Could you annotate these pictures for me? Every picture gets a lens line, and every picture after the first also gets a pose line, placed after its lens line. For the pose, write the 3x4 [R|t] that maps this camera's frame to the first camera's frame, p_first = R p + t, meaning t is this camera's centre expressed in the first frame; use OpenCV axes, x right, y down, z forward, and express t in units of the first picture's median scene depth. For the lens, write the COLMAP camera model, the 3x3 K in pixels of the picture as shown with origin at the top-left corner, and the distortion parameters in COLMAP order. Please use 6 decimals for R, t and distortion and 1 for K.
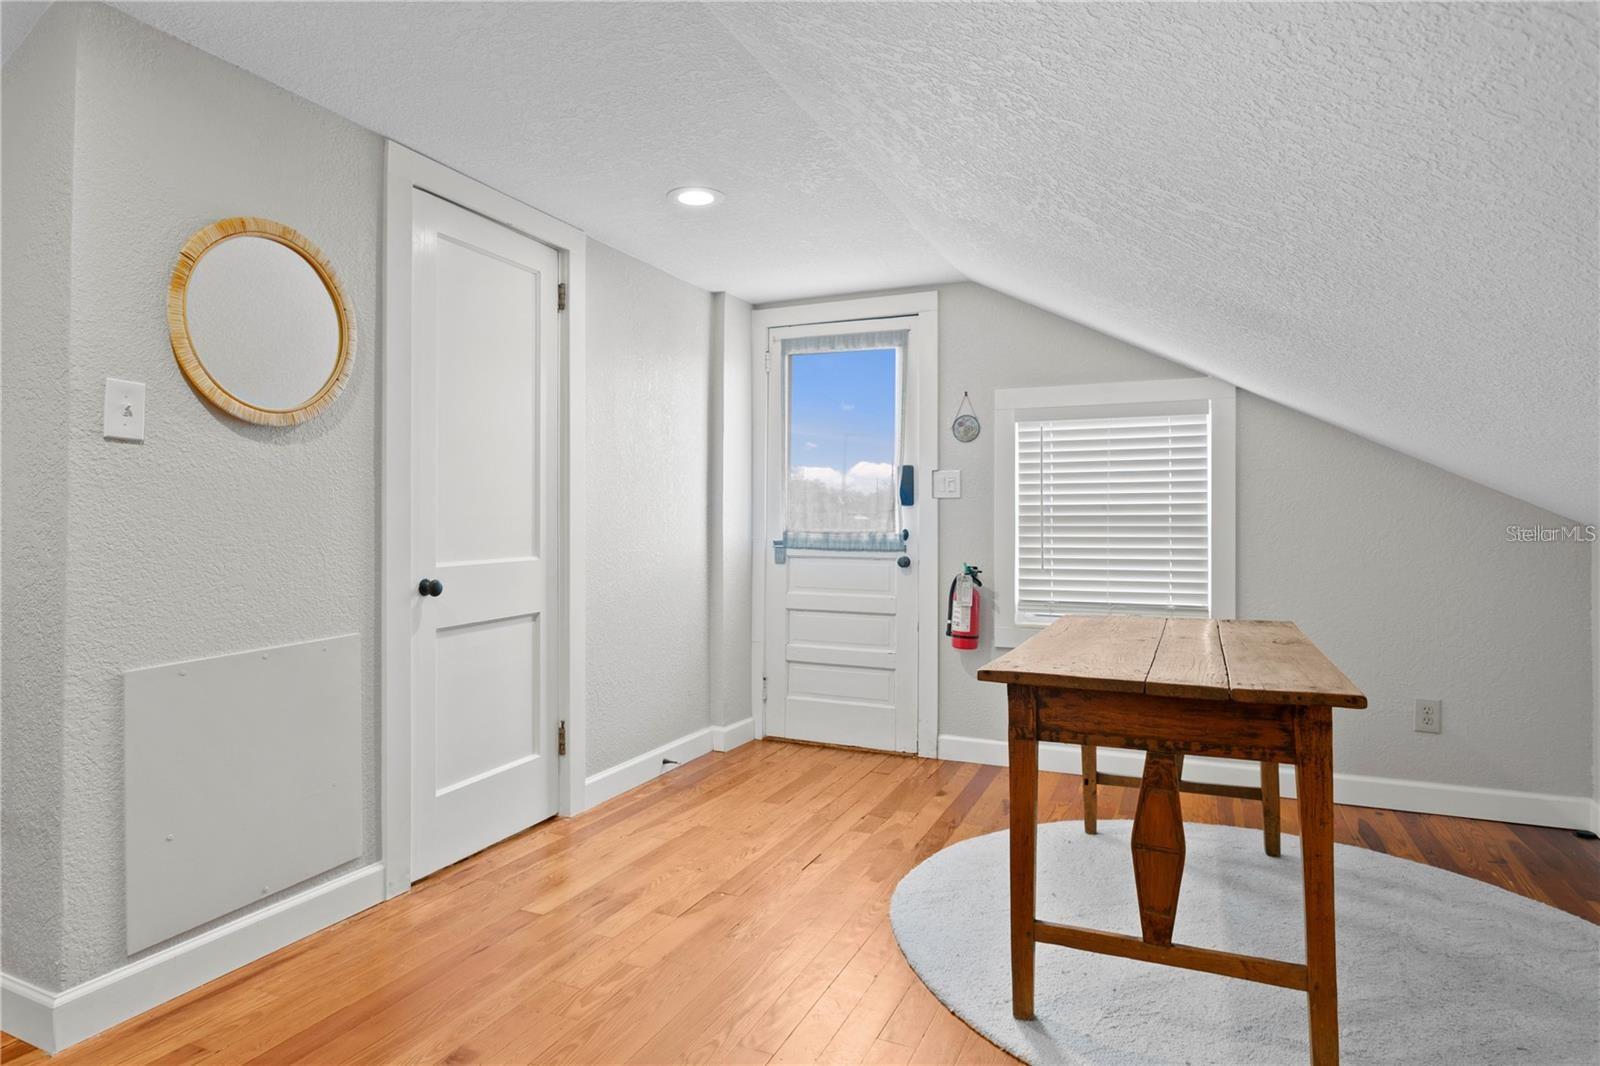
lens RADIAL K [[920.4, 0, 776.5], [0, 920.4, 500.4], [0, 0, 1]] dist [-0.024652, 0.003185]
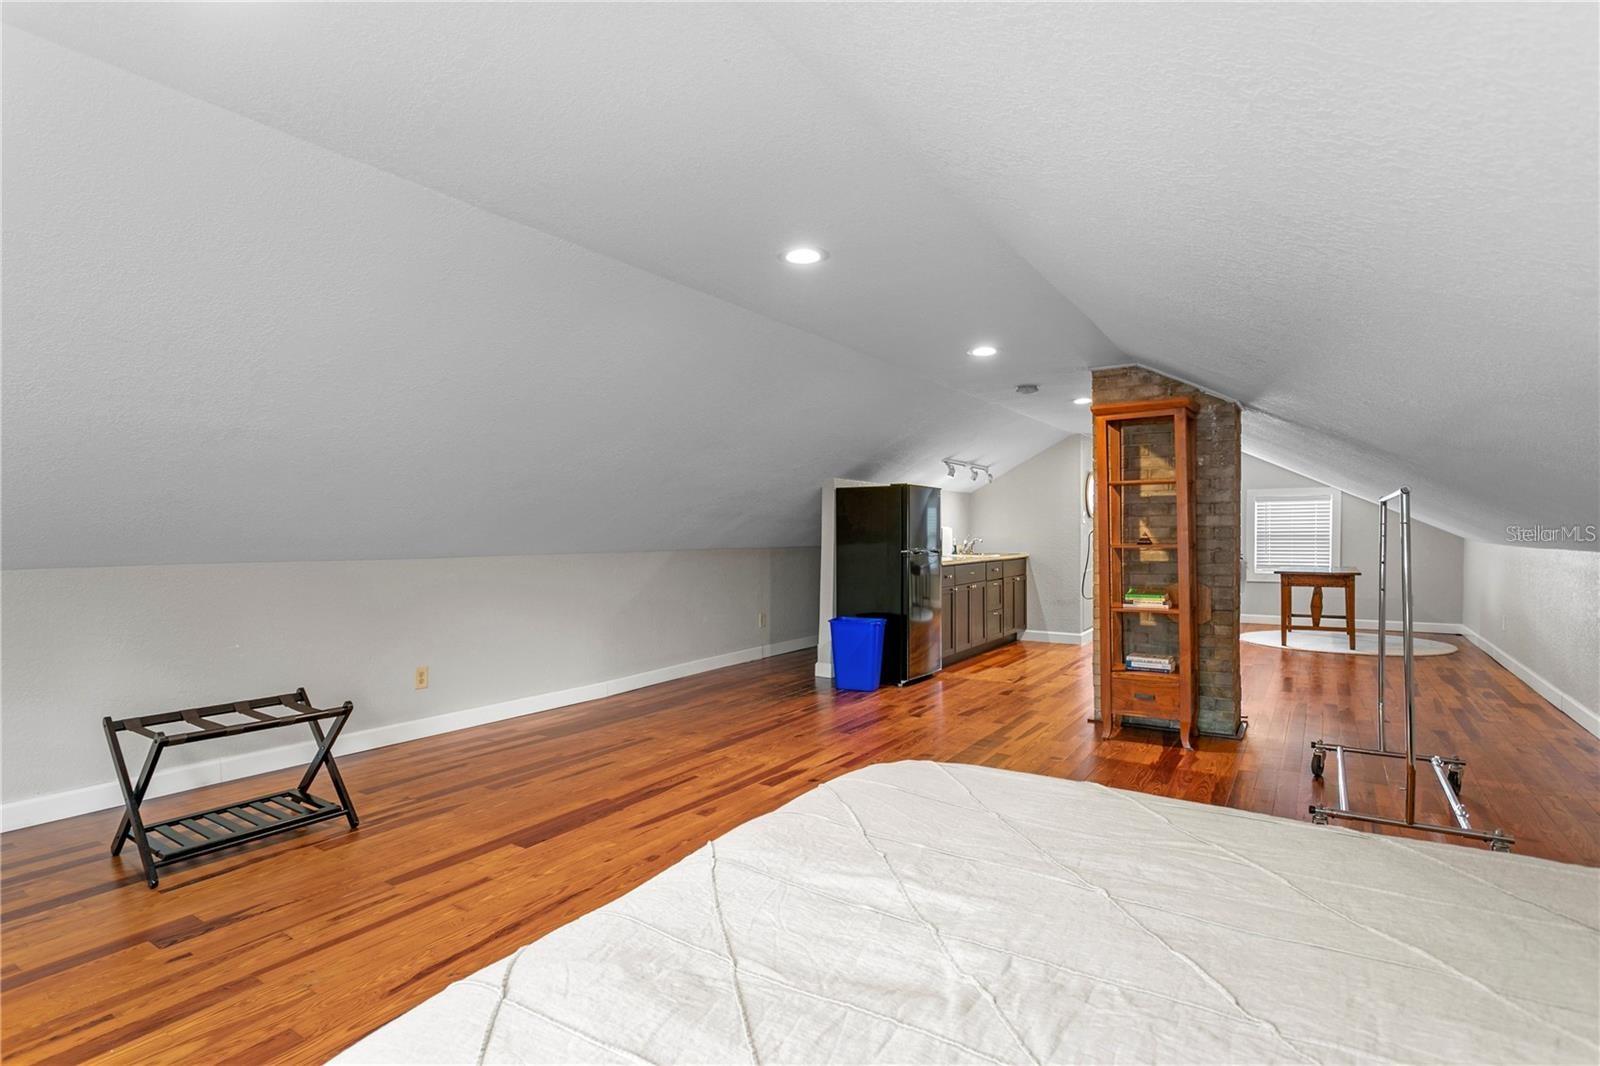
lens RADIAL K [[806.2, 0, 793.1], [0, 806.2, 539.2], [0, 0, 1]] dist [0.001594, 0.000242]
pose [[0.988481, -0.005388, -0.151251, -0.948861], [0.010913, 0.999302, 0.035719, -0.090043], [0.150953, -0.036958, 0.987850, -2.055507]]
